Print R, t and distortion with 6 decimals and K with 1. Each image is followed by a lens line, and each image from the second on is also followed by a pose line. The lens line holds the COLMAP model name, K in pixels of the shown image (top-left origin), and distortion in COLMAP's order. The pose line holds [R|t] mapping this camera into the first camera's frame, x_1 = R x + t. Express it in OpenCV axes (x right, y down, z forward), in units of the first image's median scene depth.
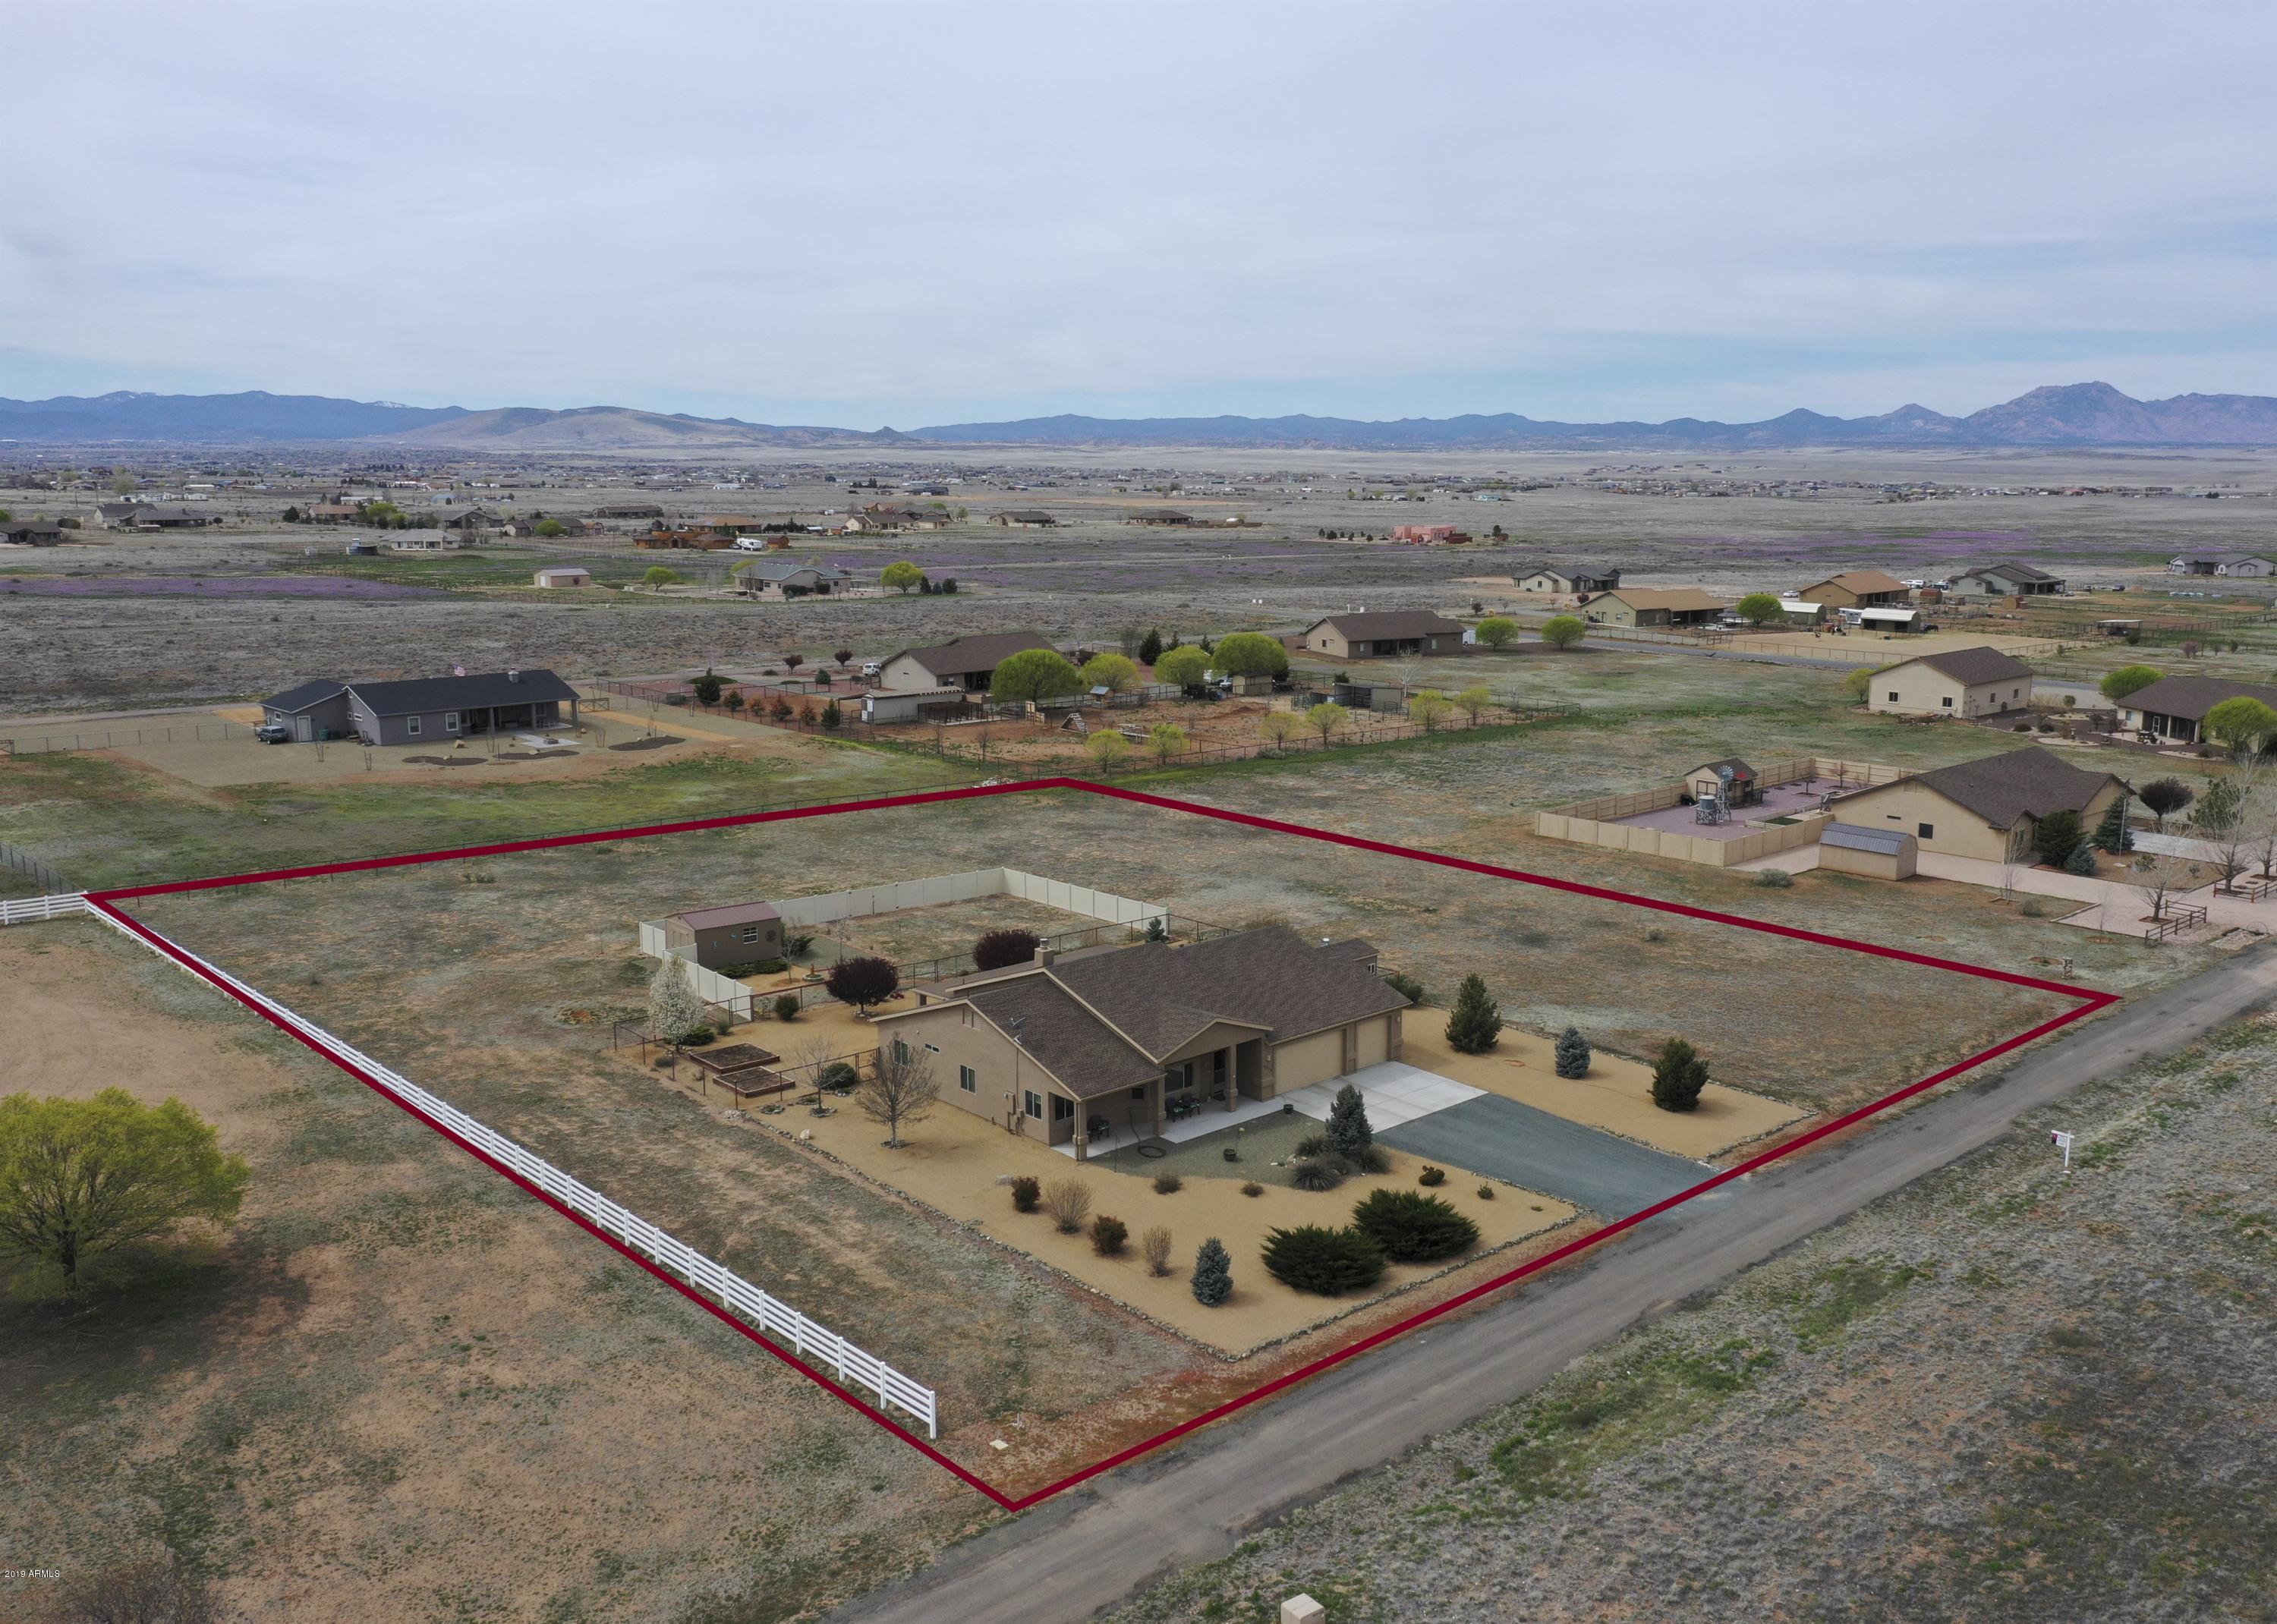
lens RADIAL K [[1933.9, 0, 1225.5], [0, 1933.9, 808.2], [0, 0, 1]] dist [0.012260, 0.002214]
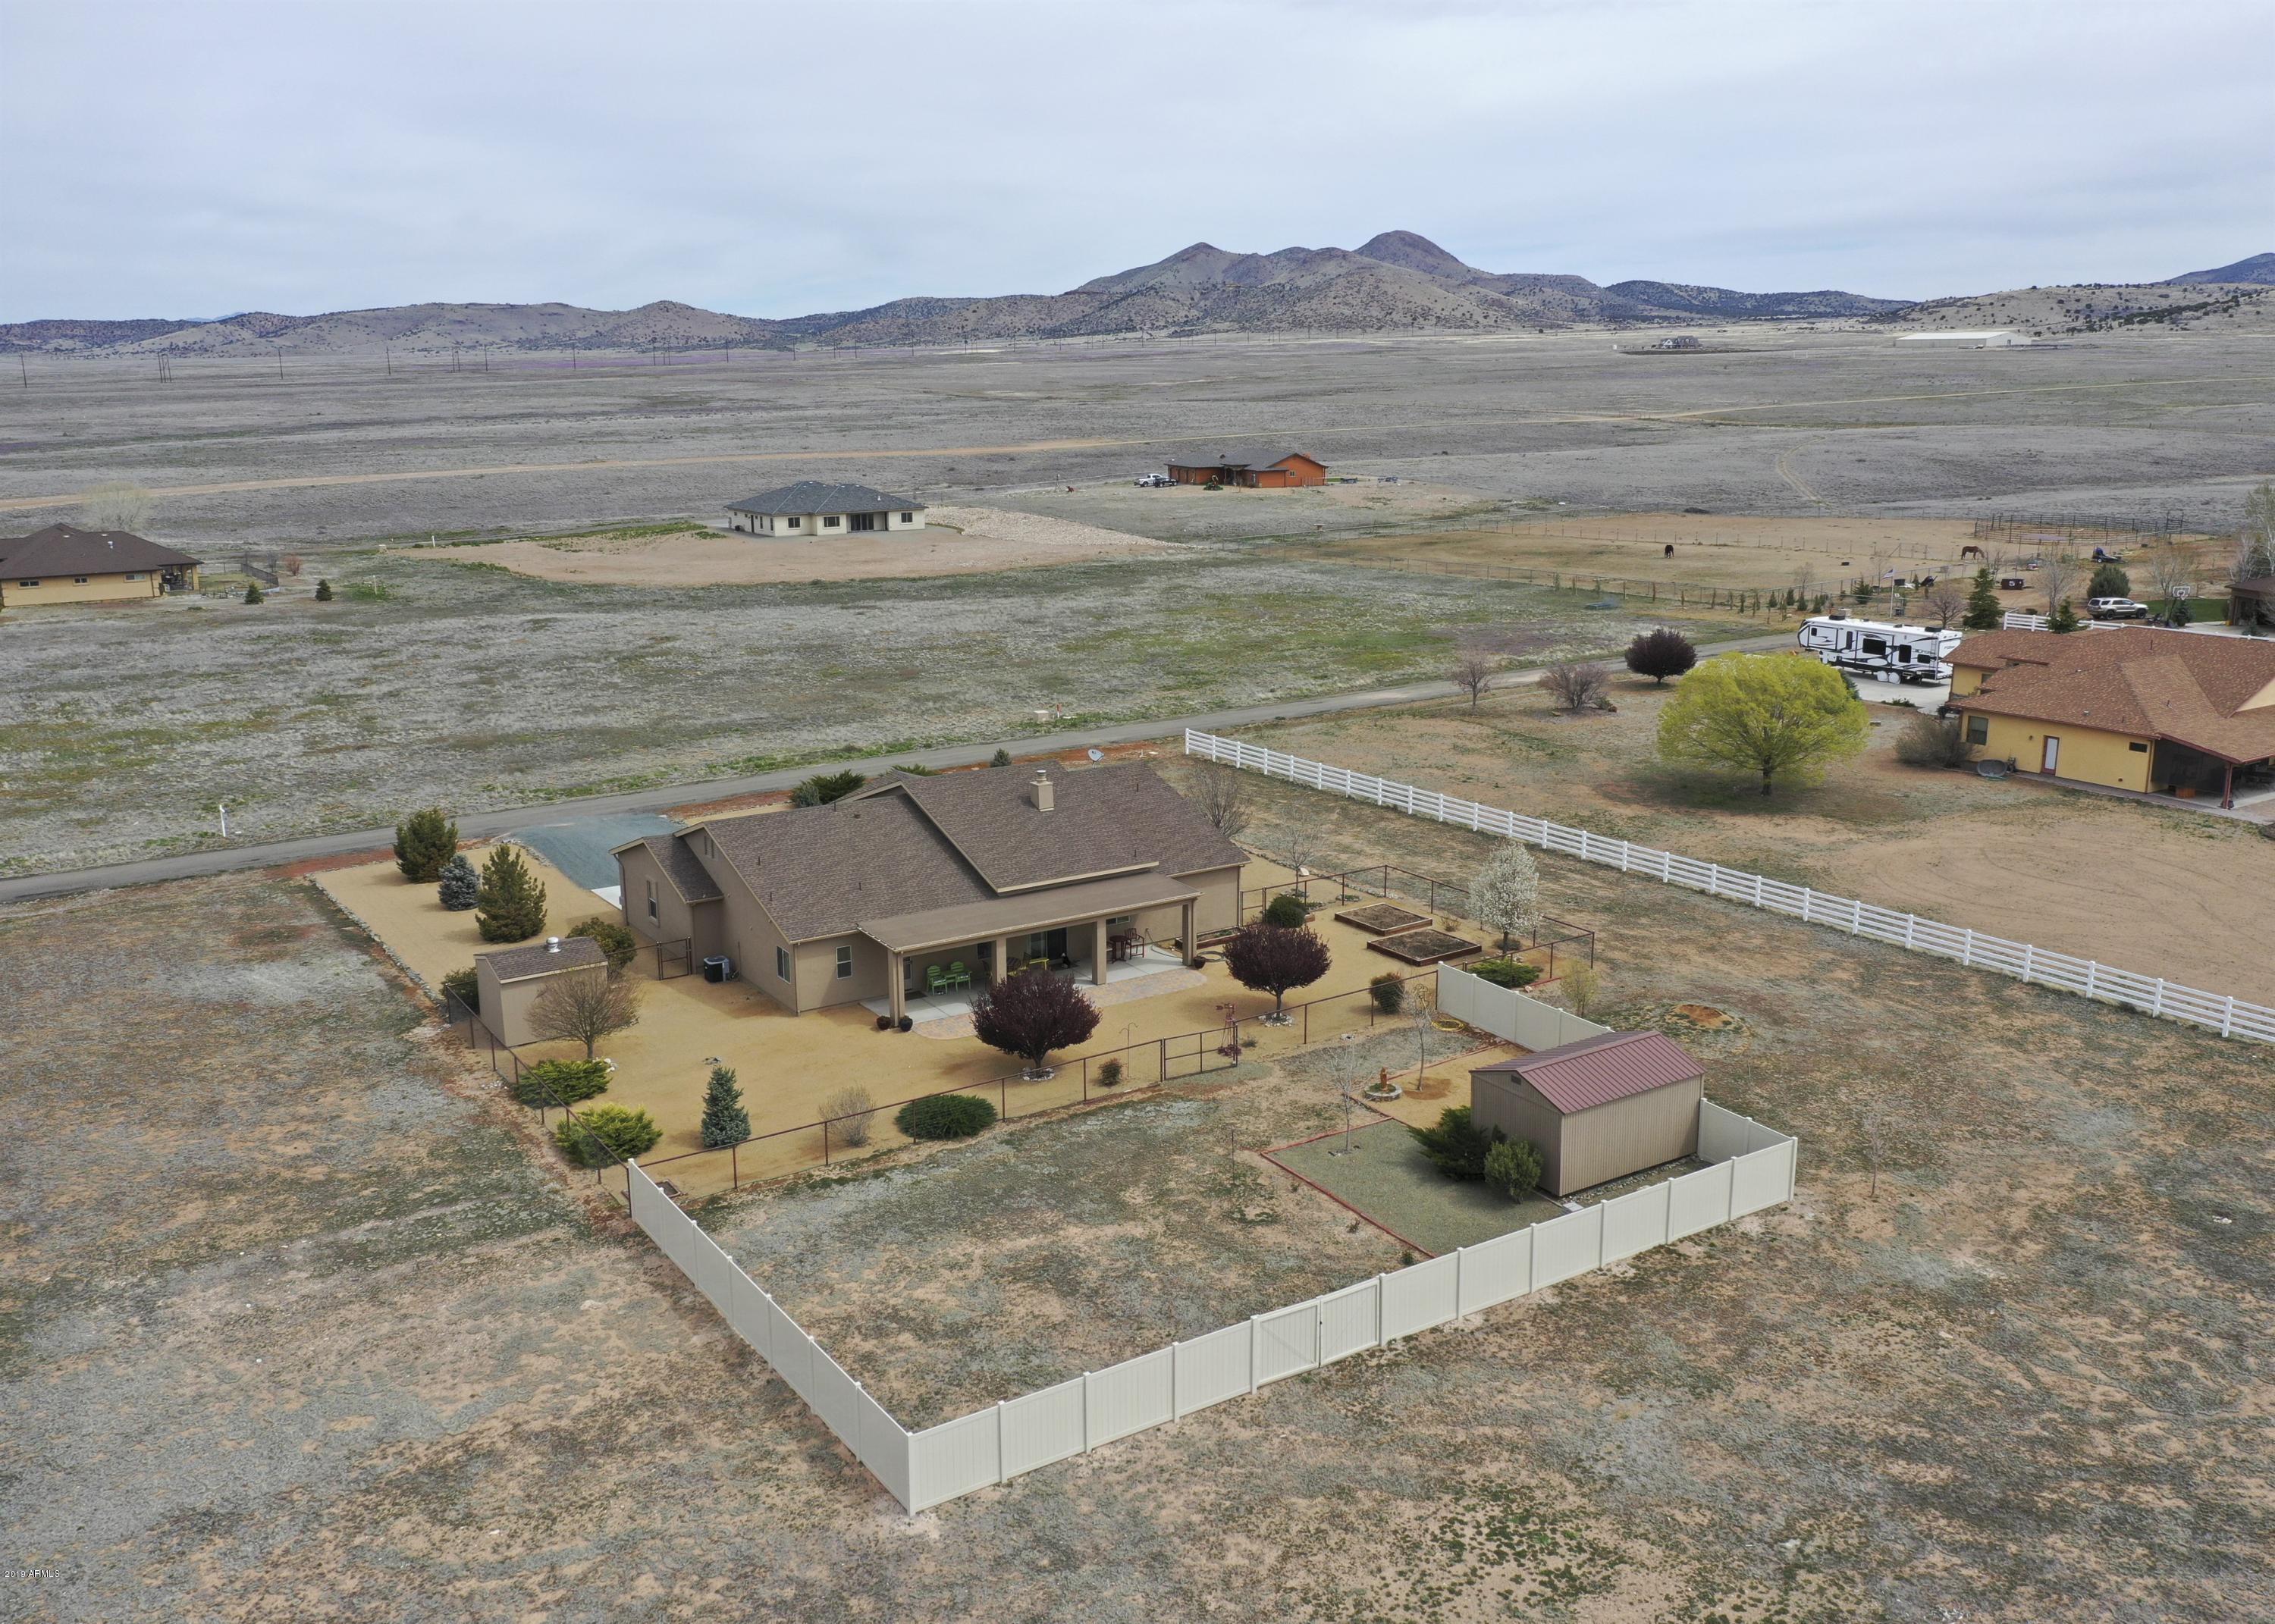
lens RADIAL K [[1922.4, 0, 1133.8], [0, 1922.4, 814.5], [0, 0, 1]] dist [0.006180, 0.003514]
pose [[-0.982922, -0.040550, 0.179499, -0.209427], [0.036033, 0.914127, 0.403823, -0.183989], [-0.180460, 0.403394, -0.897055, 1.295818]]
